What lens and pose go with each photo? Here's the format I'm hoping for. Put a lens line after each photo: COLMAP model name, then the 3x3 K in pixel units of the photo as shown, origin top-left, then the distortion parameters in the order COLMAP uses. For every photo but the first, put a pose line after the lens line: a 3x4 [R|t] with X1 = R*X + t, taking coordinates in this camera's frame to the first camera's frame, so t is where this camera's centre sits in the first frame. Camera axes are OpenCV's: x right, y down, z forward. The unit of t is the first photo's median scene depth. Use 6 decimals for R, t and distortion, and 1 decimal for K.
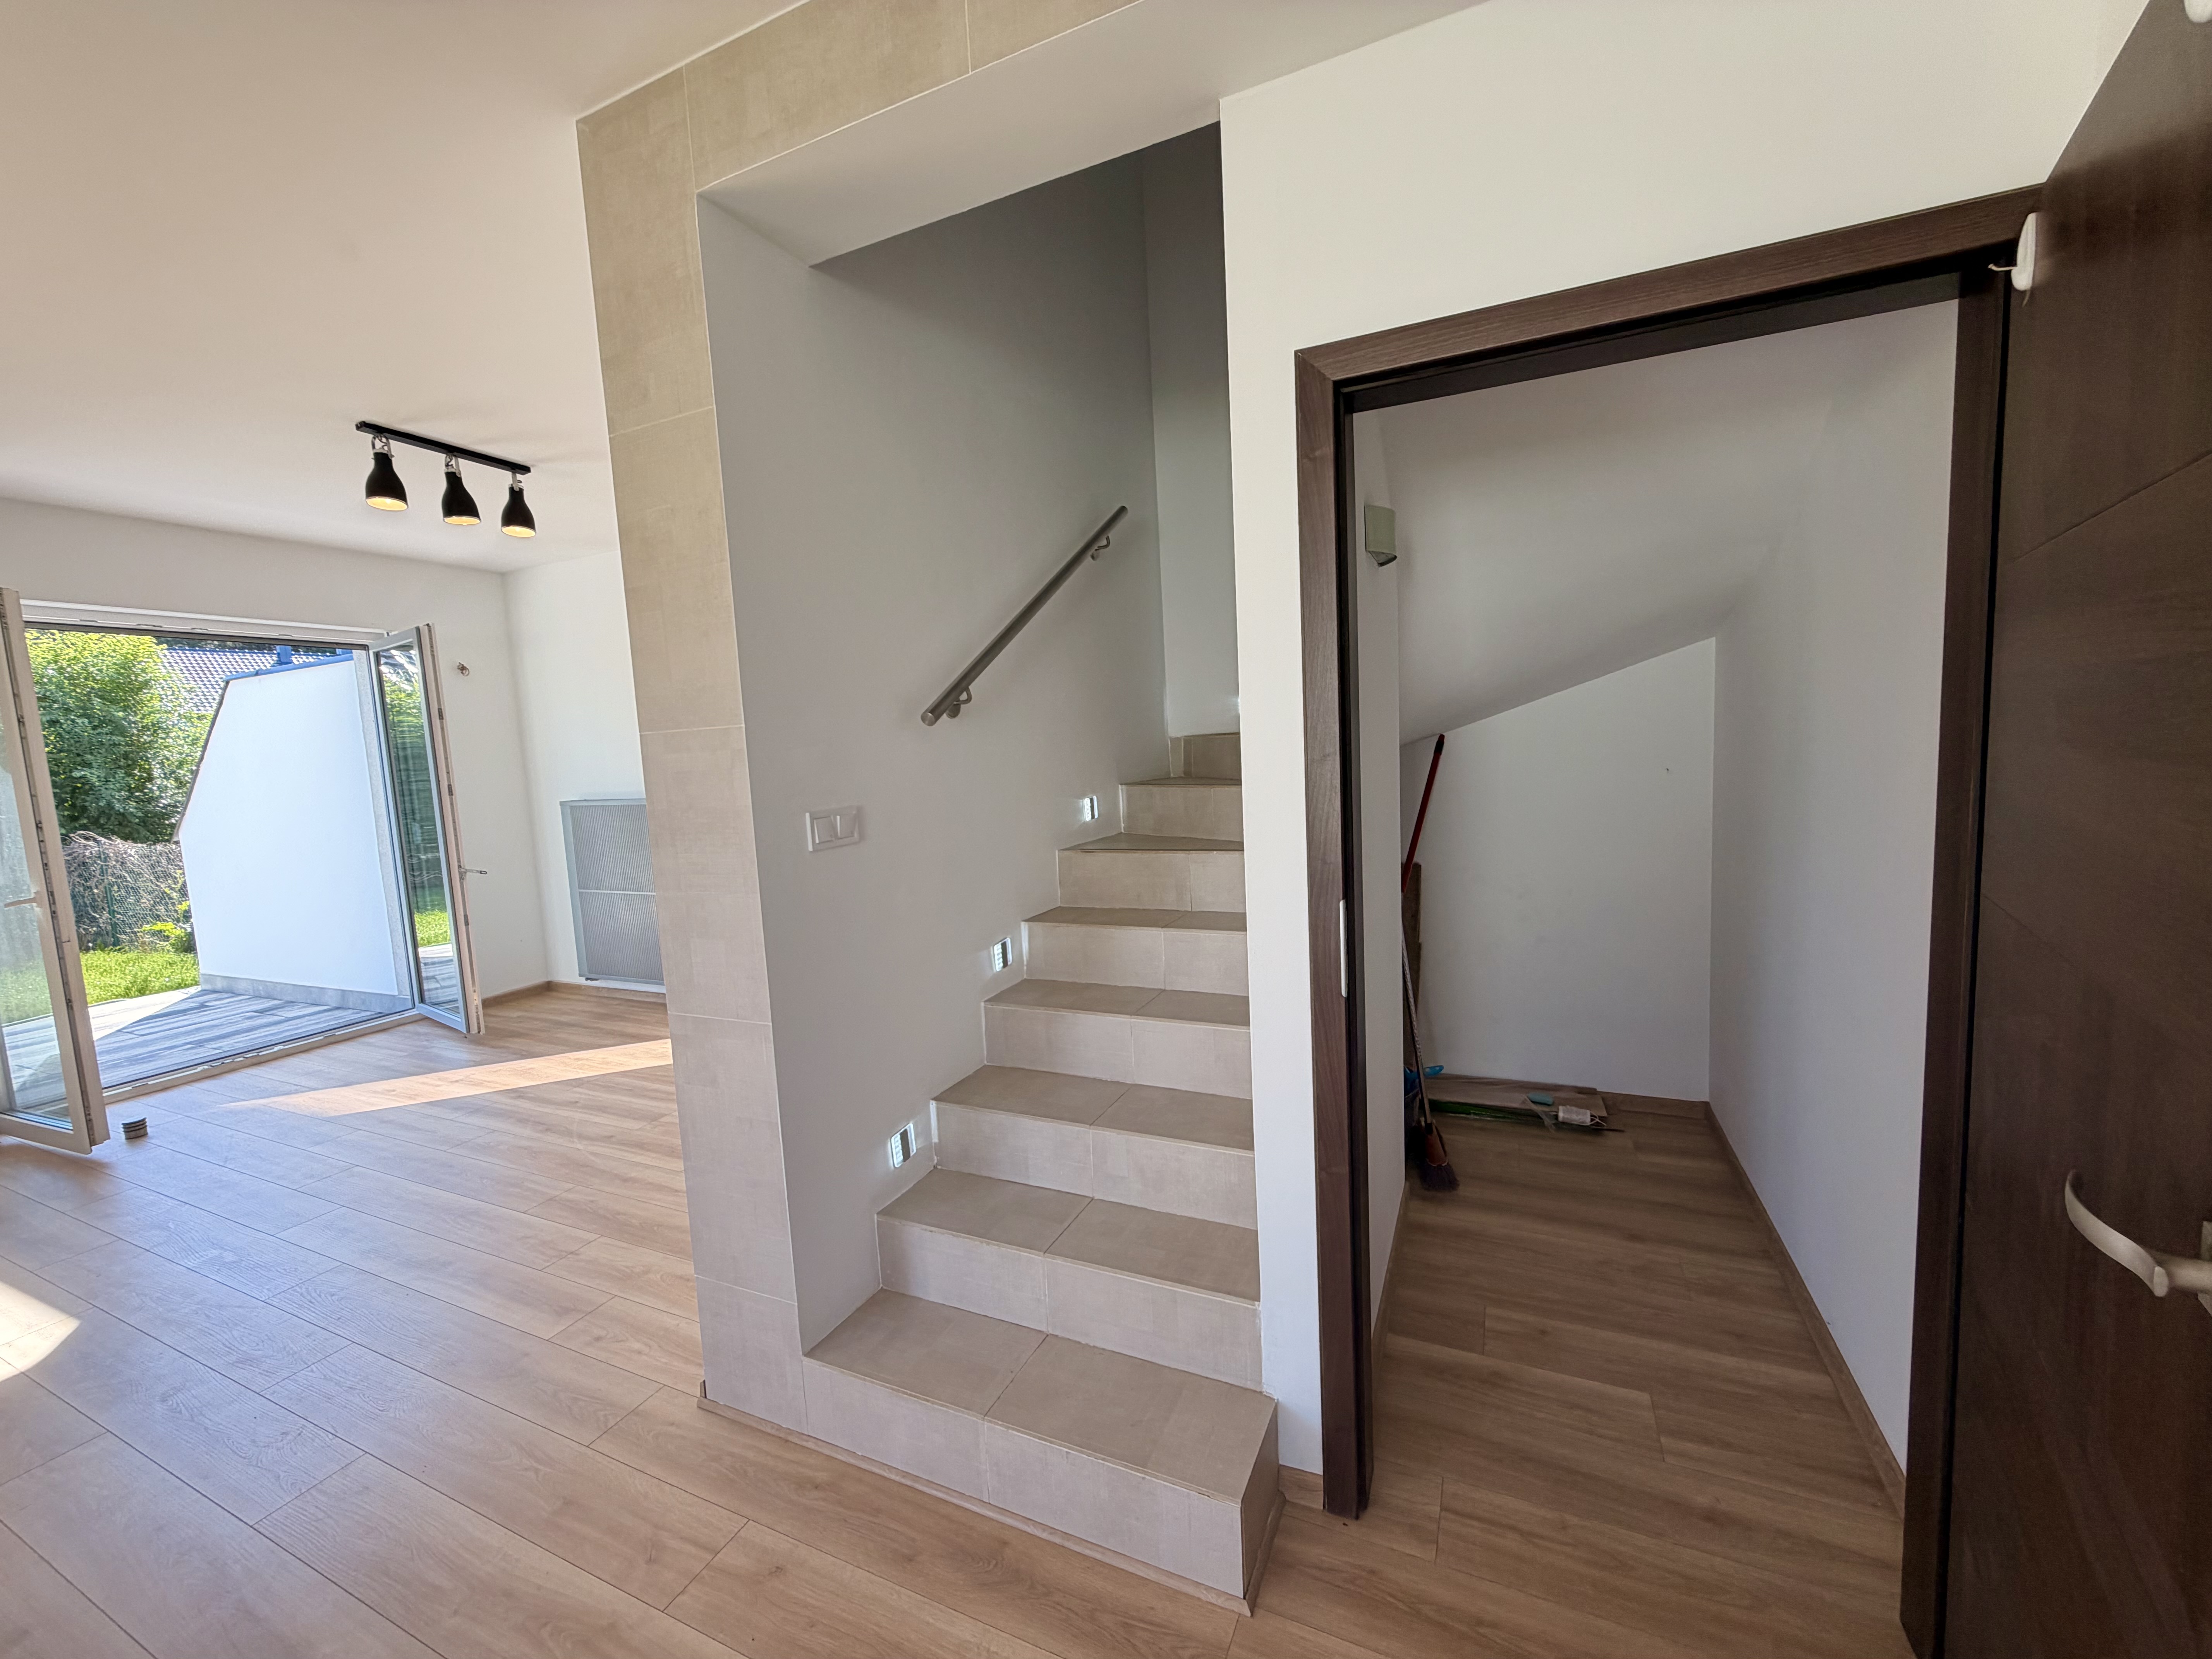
lens RADIAL K [[883.4, 0, 1099.7], [0, 883.4, 831.7], [0, 0, 1]] dist [0.000831, 0.000125]
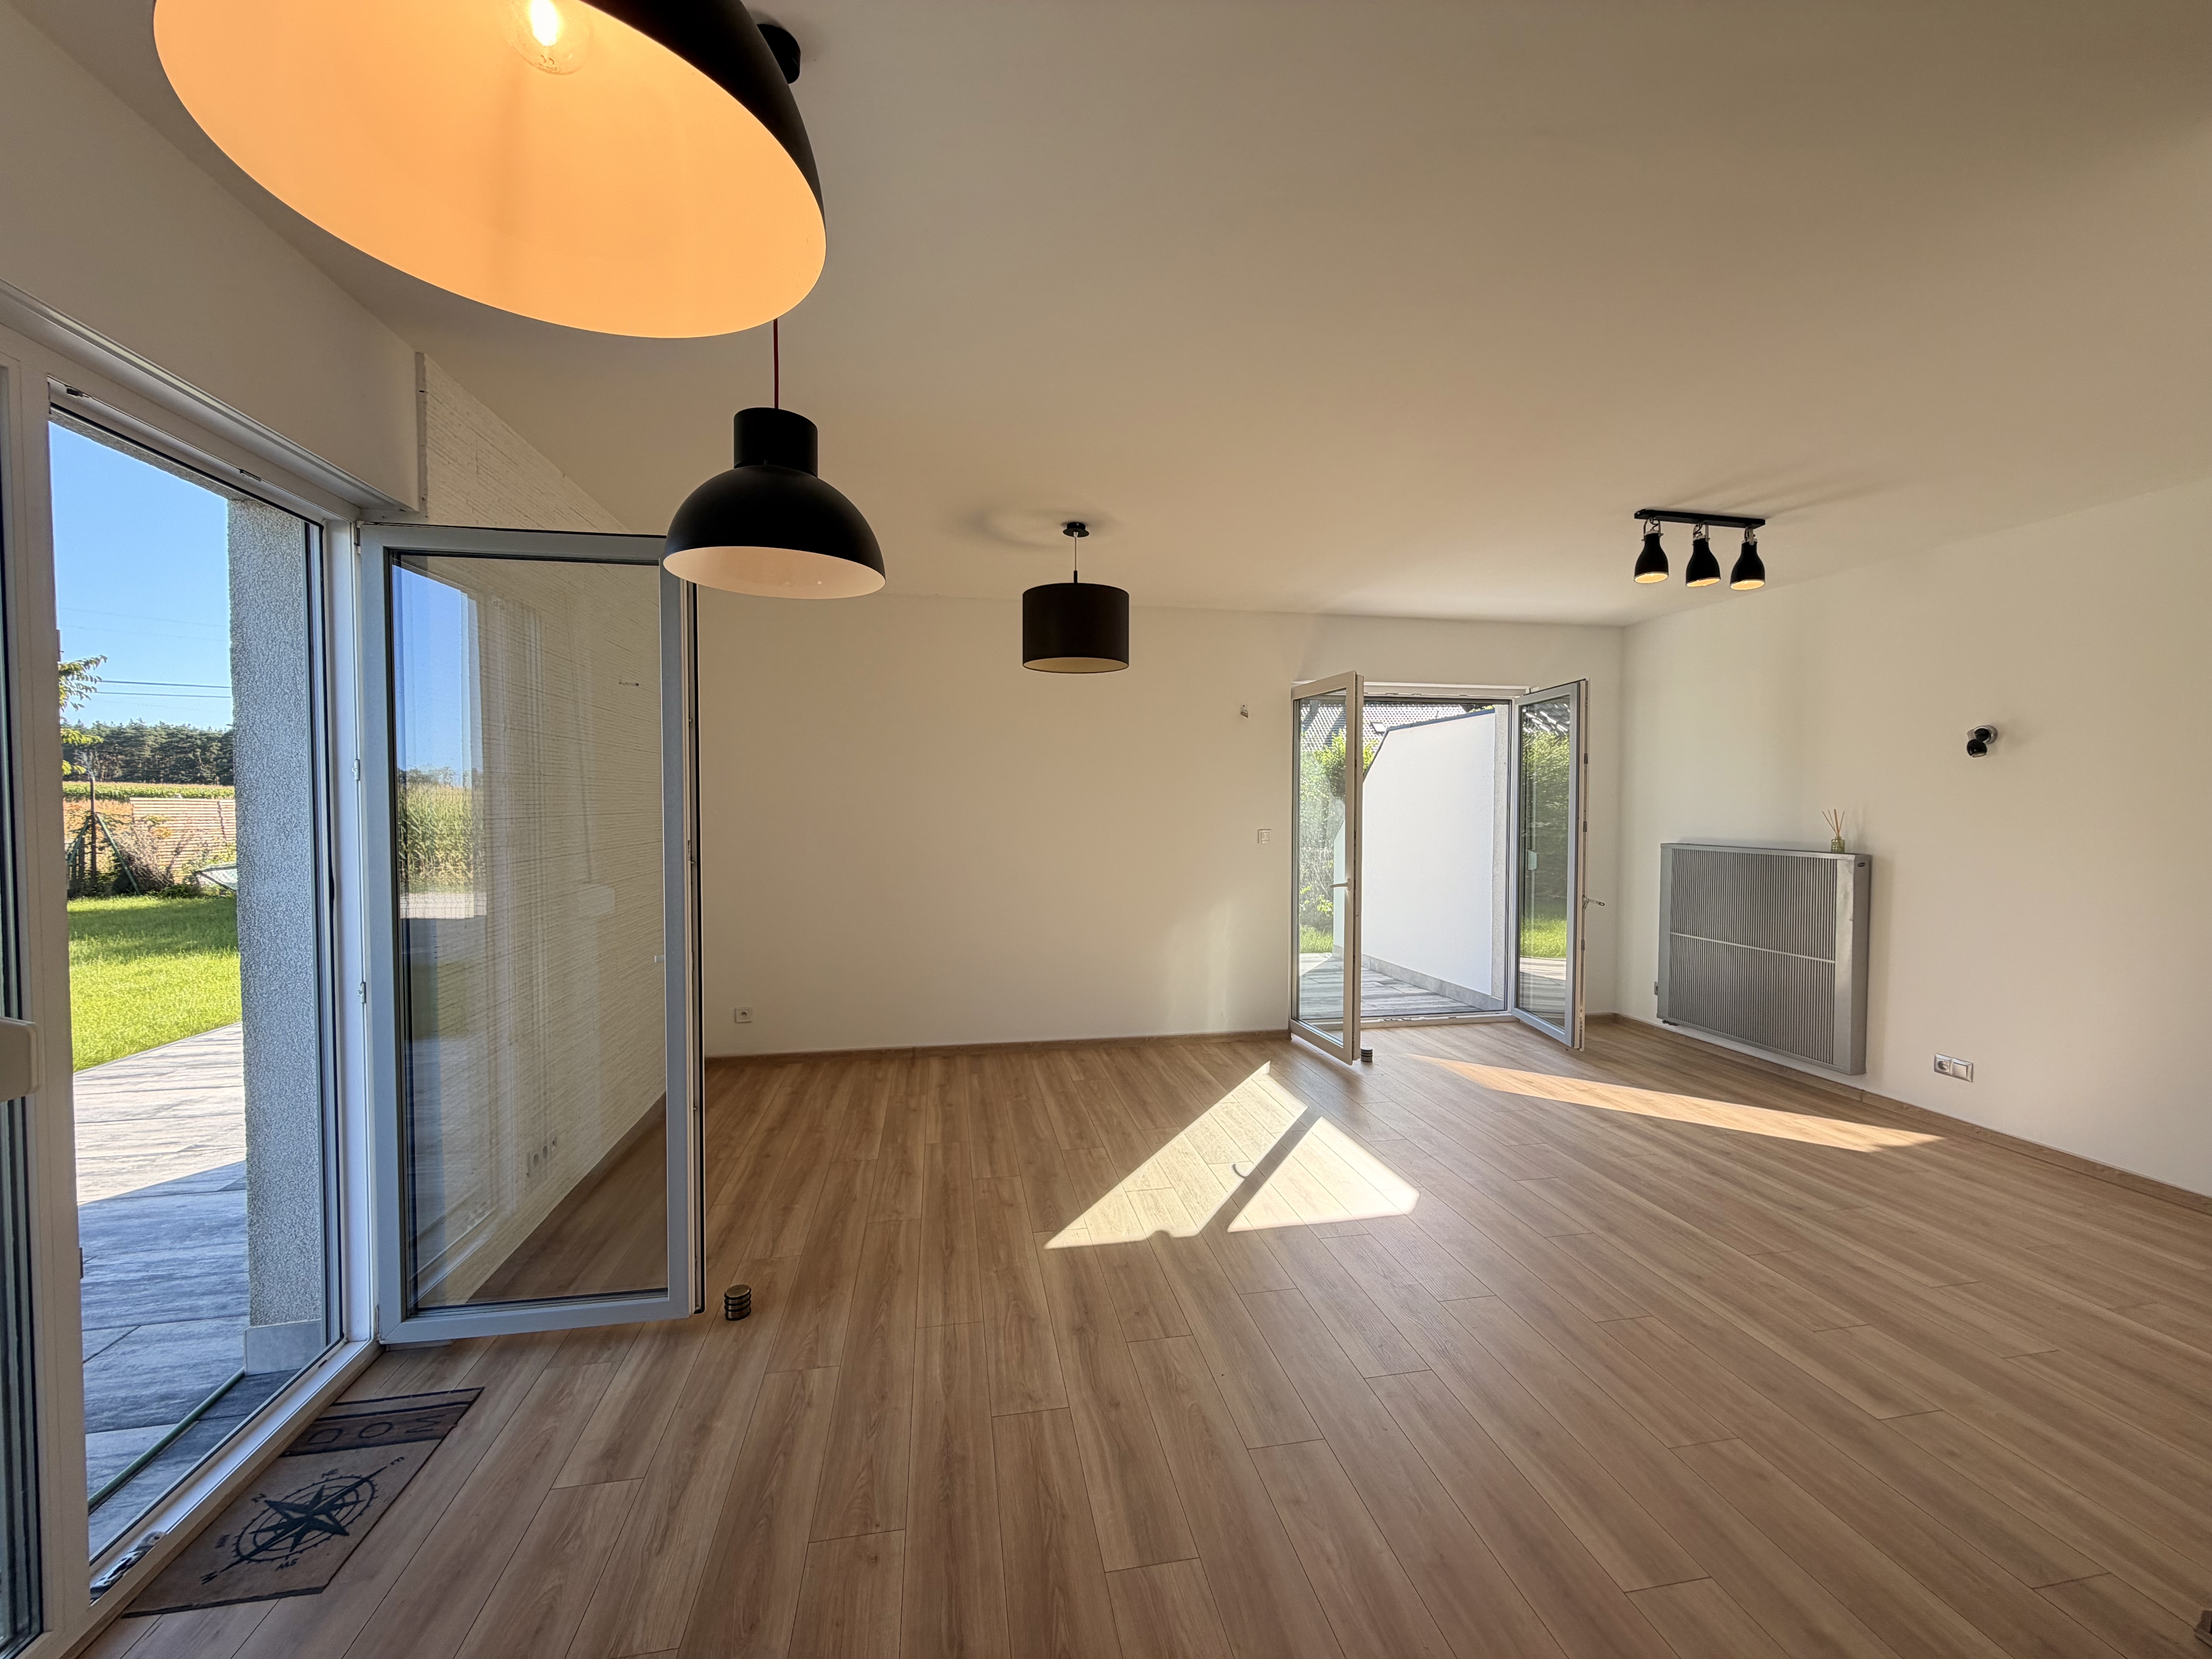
lens RADIAL K [[883.4, 0, 1099.7], [0, 883.4, 831.7], [0, 0, 1]] dist [0.000831, 0.000125]
pose [[0.573901, 0.075241, -0.815461, -0.245818], [-0.108792, 0.993949, 0.015145, 0.012080], [0.811666, 0.080024, 0.578614, -0.191340]]
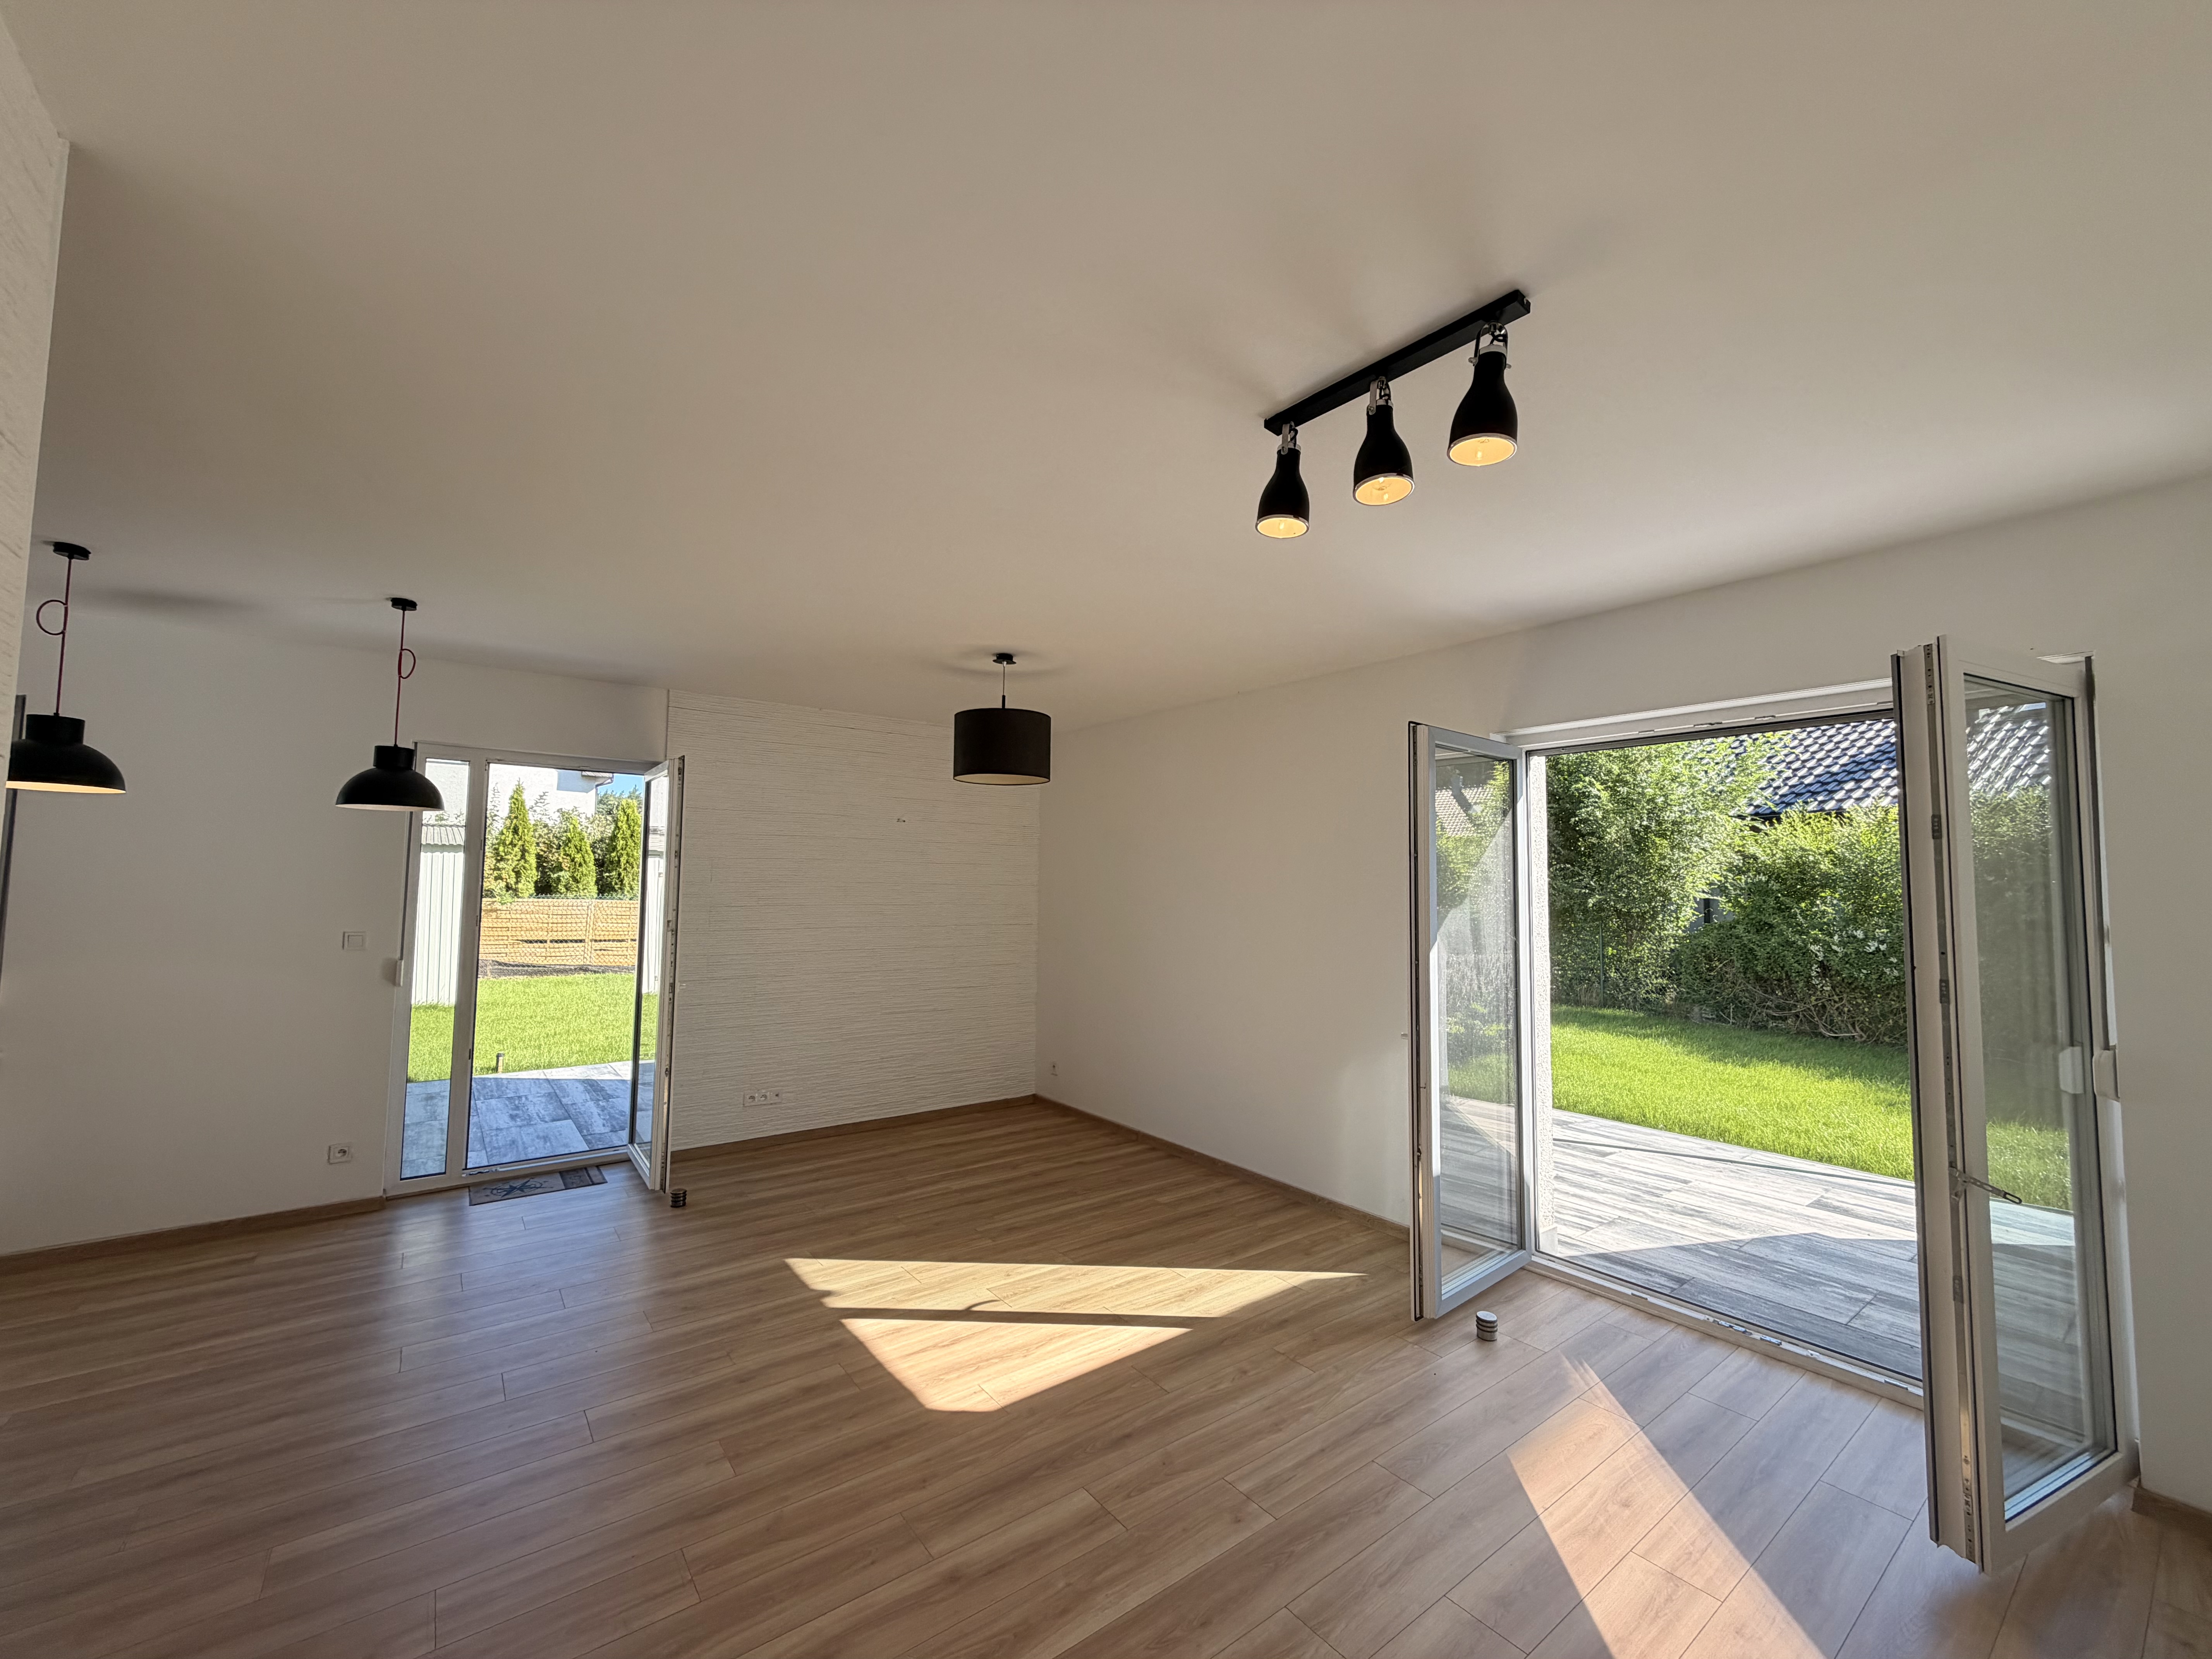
lens RADIAL K [[883.4, 0, 1099.7], [0, 883.4, 831.7], [0, 0, 1]] dist [0.000831, 0.000125]
pose [[-0.469299, -0.016193, -0.882891, -0.168020], [-0.079218, 0.996572, 0.023830, -0.143851], [0.879479, 0.081125, -0.468973, 1.124937]]
